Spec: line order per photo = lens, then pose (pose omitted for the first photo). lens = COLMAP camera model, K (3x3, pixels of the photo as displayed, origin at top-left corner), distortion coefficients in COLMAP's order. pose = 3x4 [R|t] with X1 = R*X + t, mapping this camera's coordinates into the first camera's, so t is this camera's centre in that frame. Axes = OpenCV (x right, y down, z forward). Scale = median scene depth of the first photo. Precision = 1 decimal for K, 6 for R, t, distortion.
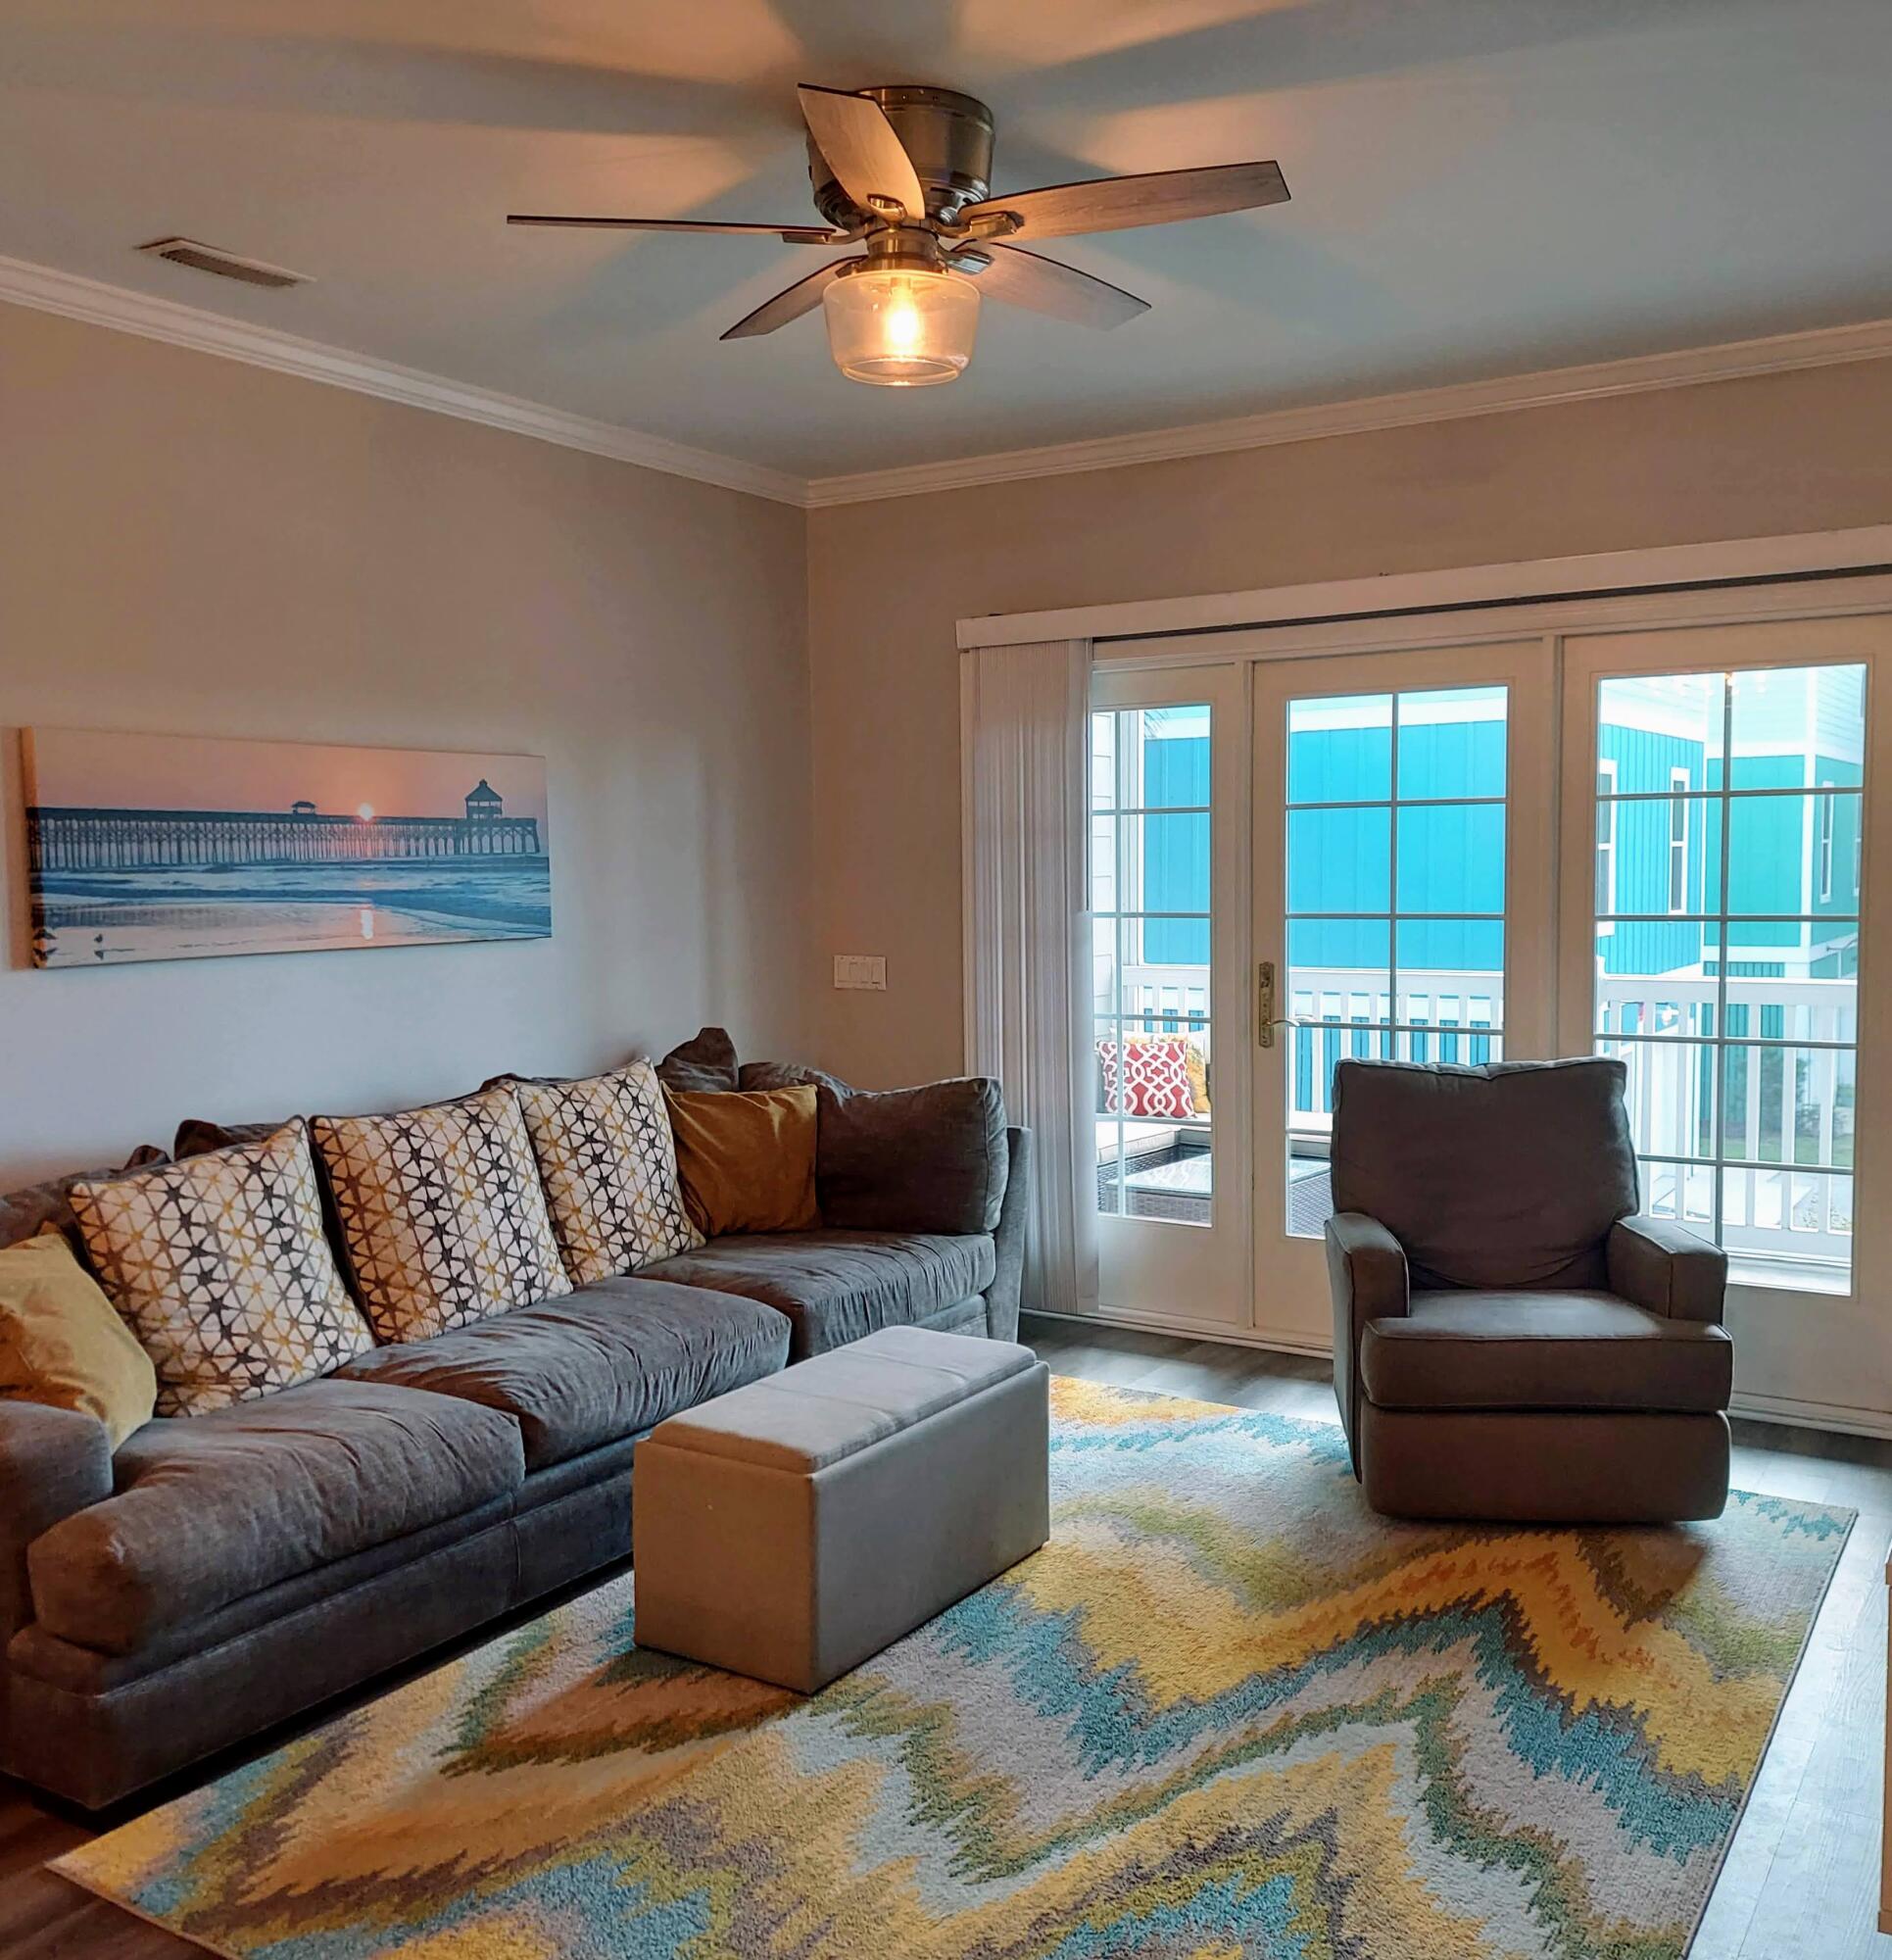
lens RADIAL K [[1859.8, 0, 932.7], [0, 1859.8, 978.0], [0, 0, 1]] dist [0.038264, 0.000000]
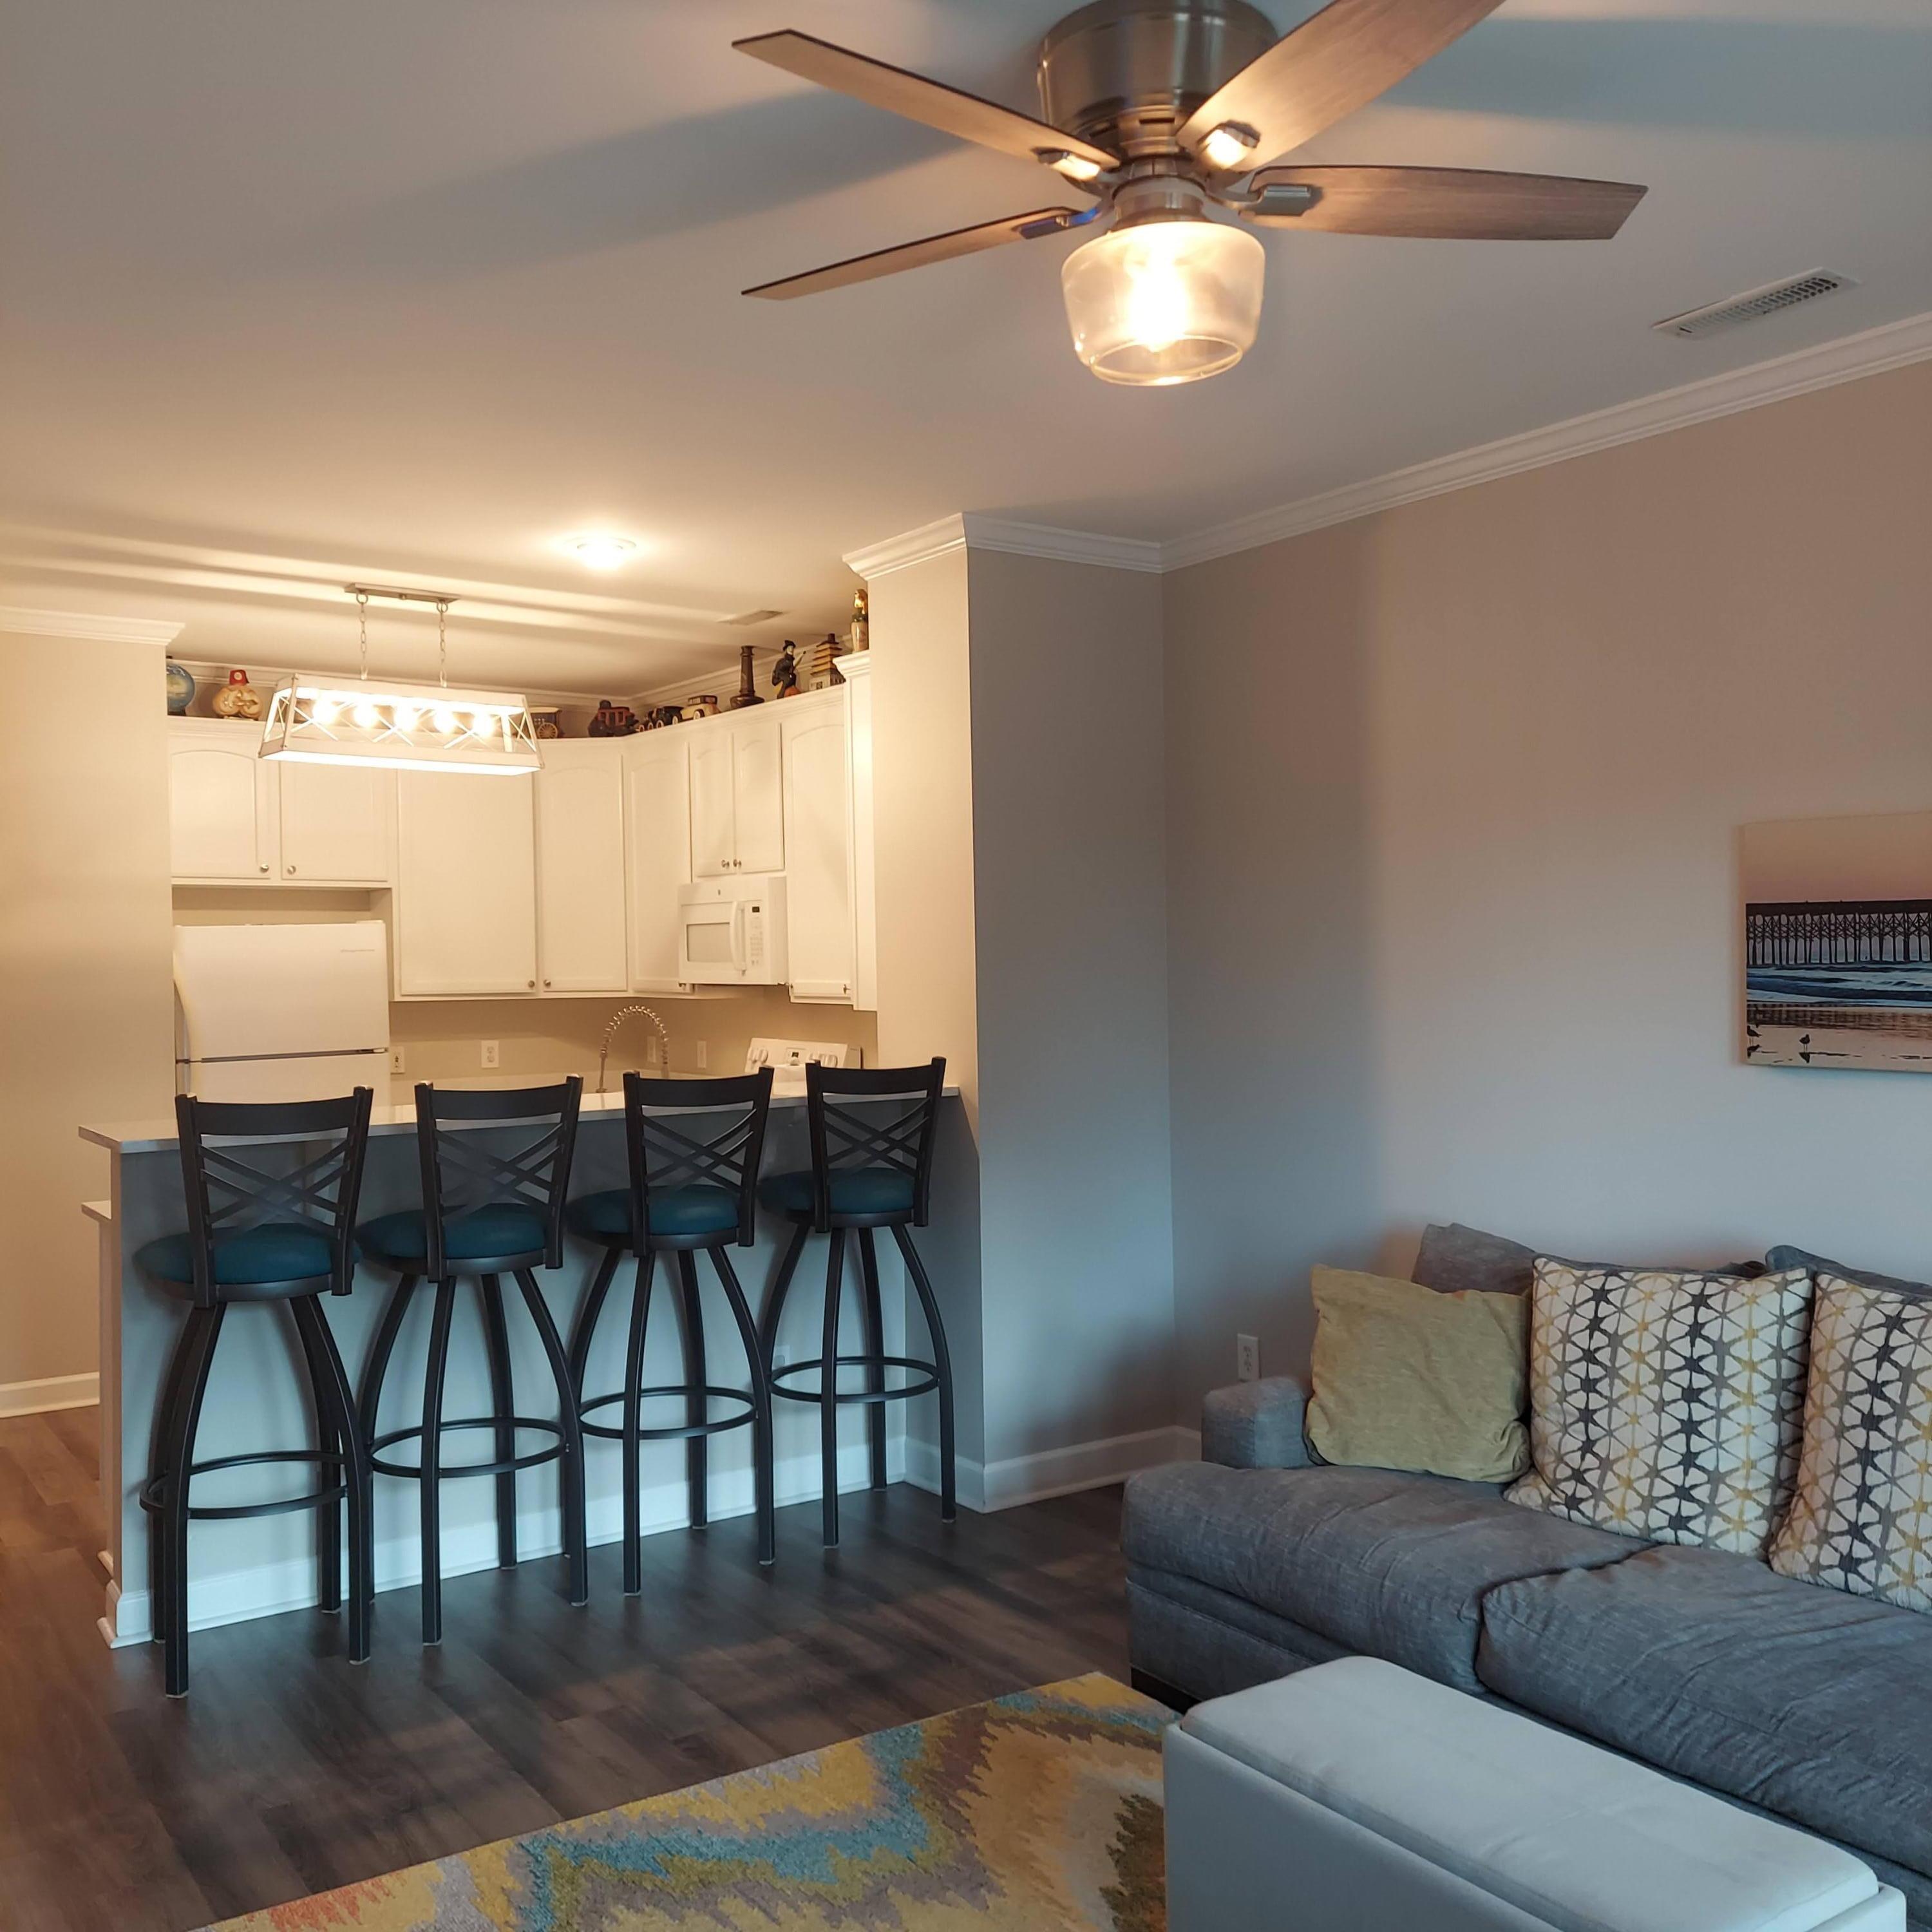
lens RADIAL K [[1833.9, 0, 966.8], [0, 1833.9, 955.9], [0, 0, 1]] dist [0.055136, 0.000000]
pose [[-0.387315, 0.020390, -0.921722, 0.586400], [-0.044097, 0.998201, 0.040611, -0.083947], [0.920892, 0.056375, -0.385719, 0.987213]]
